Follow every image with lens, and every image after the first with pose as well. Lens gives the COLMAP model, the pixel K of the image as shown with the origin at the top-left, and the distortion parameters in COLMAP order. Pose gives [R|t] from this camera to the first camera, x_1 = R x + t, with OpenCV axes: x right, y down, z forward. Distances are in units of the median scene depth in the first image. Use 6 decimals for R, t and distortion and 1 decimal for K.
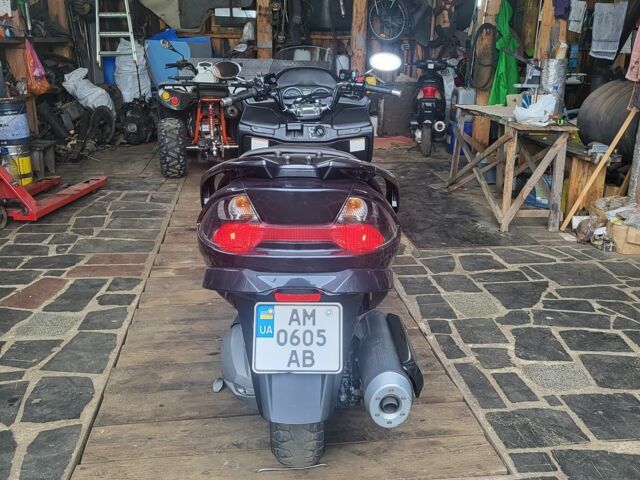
lens RADIAL K [[649.6, 0, 328.9], [0, 649.6, 238.0], [0, 0, 1]] dist [0.052762, -0.029915]
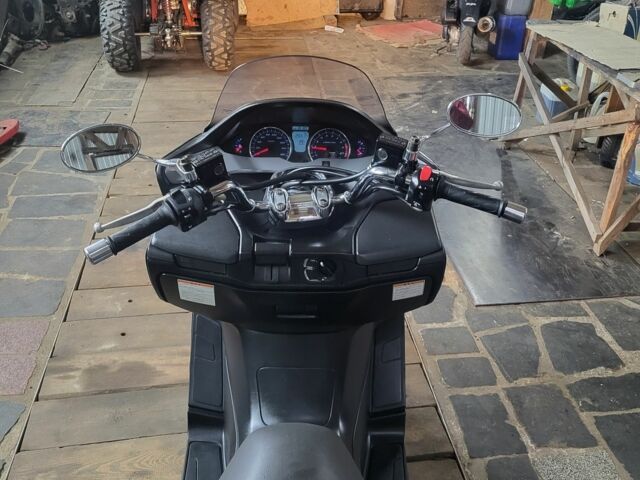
lens RADIAL K [[649.6, 0, 328.9], [0, 649.6, 238.0], [0, 0, 1]] dist [0.052762, -0.029915]
pose [[0.999960, 0.008568, 0.002468, -0.011224], [-0.008912, 0.969300, 0.245718, -0.262357], [-0.000287, -0.245730, 0.969338, 0.504951]]
